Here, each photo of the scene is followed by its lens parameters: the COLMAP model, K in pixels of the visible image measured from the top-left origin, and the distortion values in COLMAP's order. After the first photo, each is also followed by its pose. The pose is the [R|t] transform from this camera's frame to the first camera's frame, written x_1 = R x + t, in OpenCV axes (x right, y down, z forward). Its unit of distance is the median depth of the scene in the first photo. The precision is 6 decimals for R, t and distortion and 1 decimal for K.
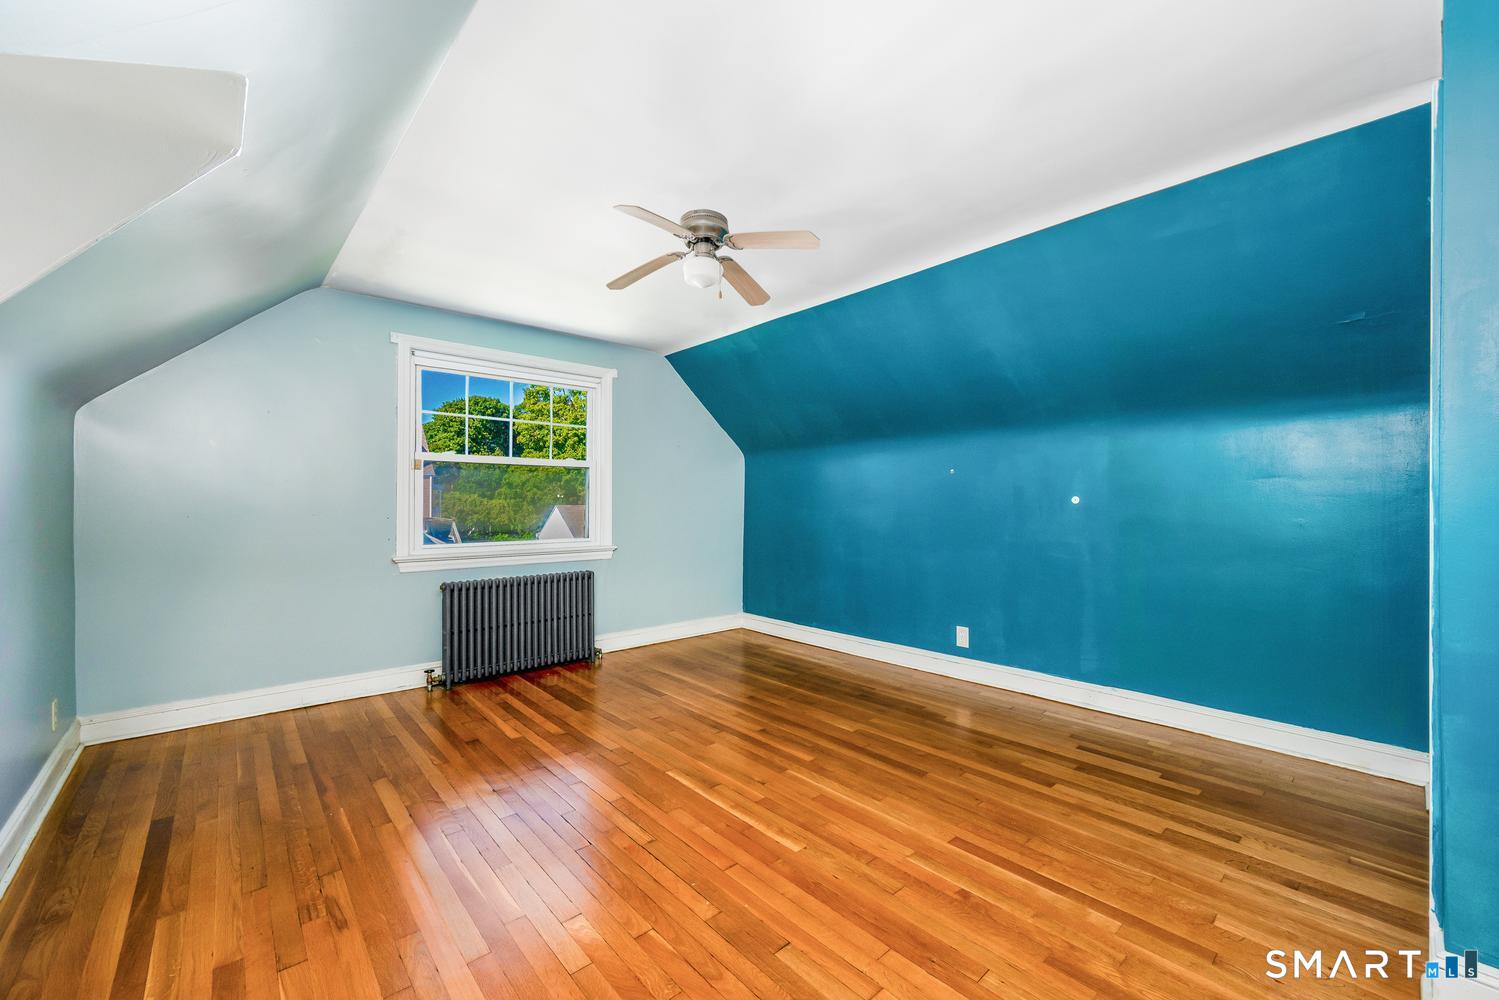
lens RADIAL K [[598.0, 0, 752.0], [0, 598.0, 497.2], [0, 0, 1]] dist [-0.001167, -0.000213]
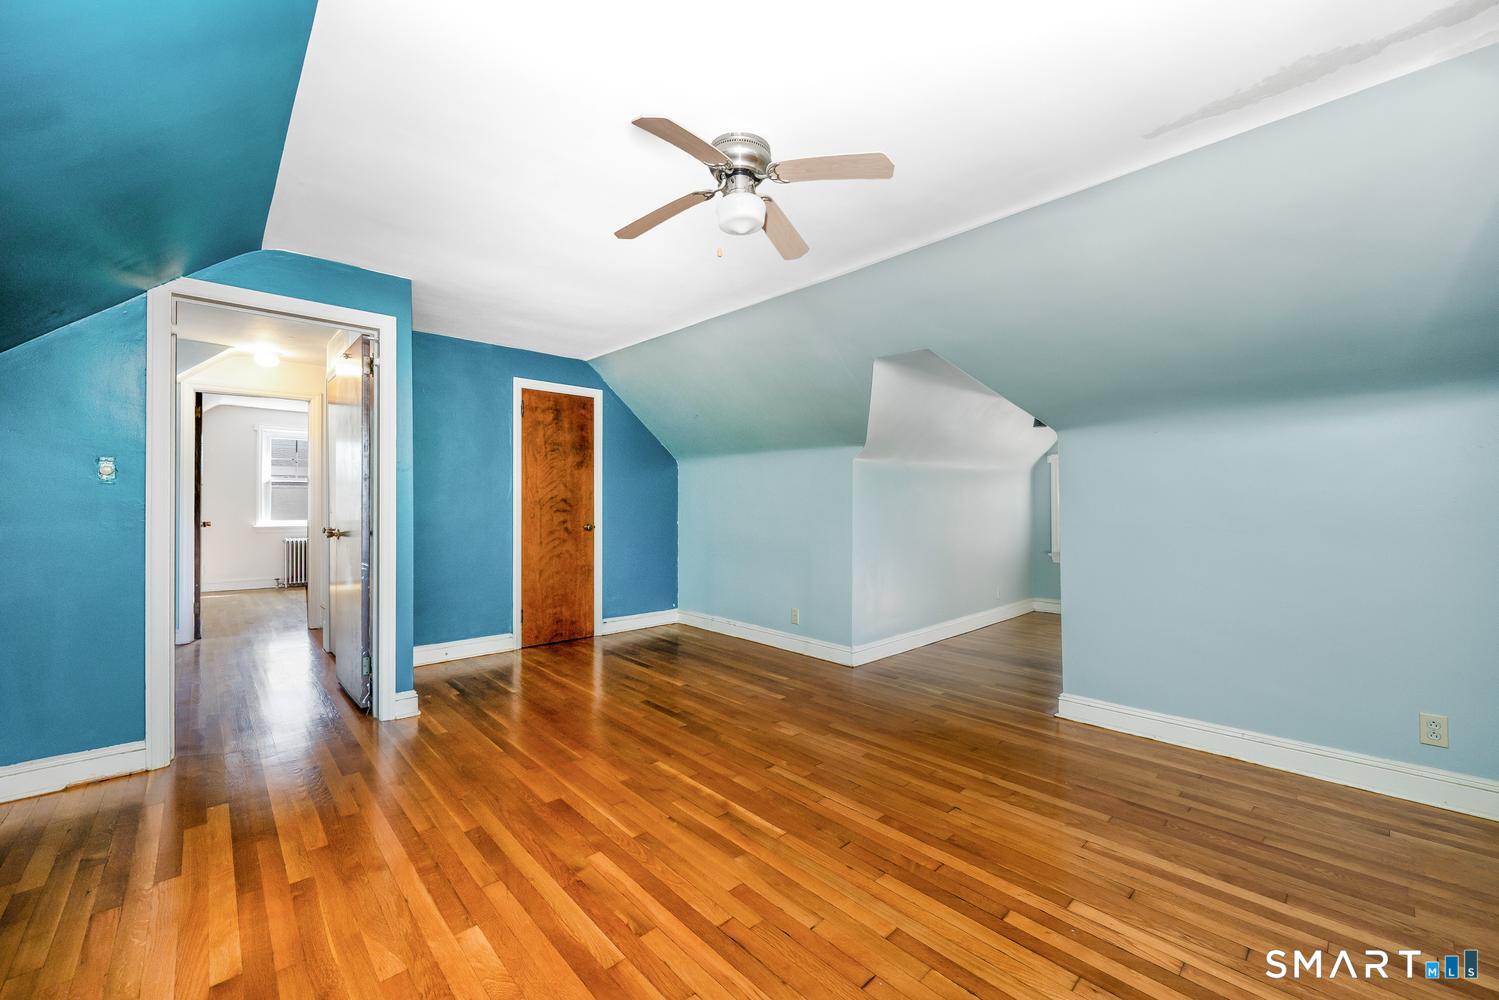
lens RADIAL K [[603.2, 0, 749.5], [0, 603.2, 500.0], [0, 0, 1]] dist [-0.001636, -0.000176]
pose [[-0.999767, -0.002444, -0.021465, -0.062126], [-0.002024, 0.999806, -0.019581, 0.016390], [0.021508, -0.019533, -0.999578, 1.479507]]
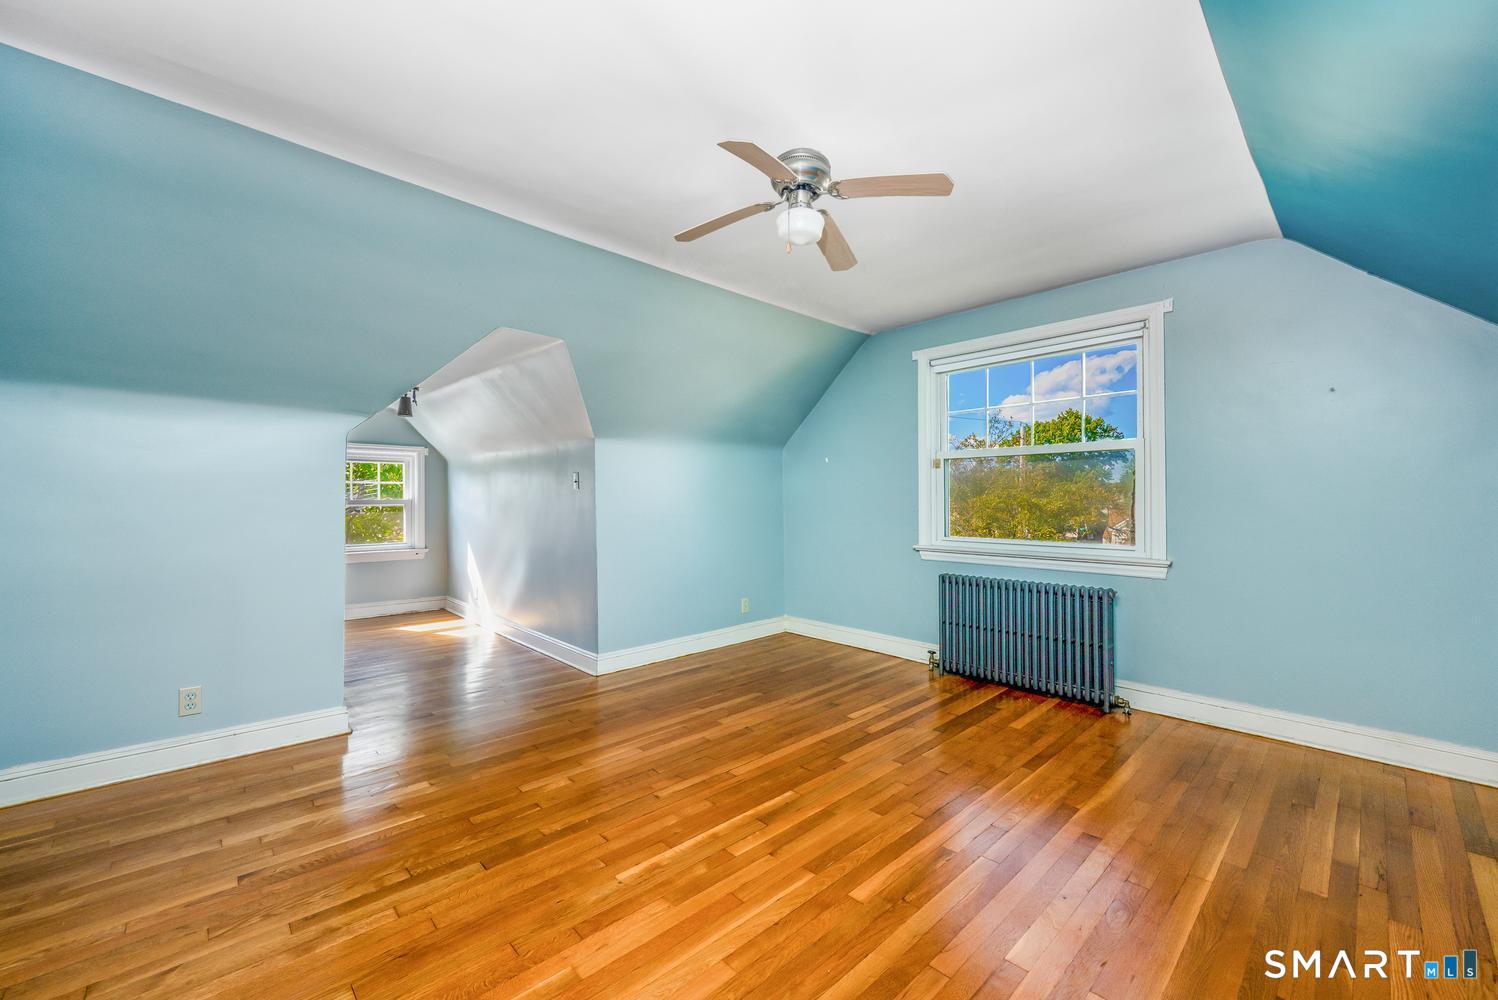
lens RADIAL K [[597.6, 0, 751.5], [0, 597.6, 497.2], [0, 0, 1]] dist [-0.001167, -0.000213]
pose [[0.029327, -0.002897, -0.999566, 0.627898], [0.015704, 0.999874, -0.002437, 0.005695], [0.999446, -0.015626, 0.029369, 0.740805]]
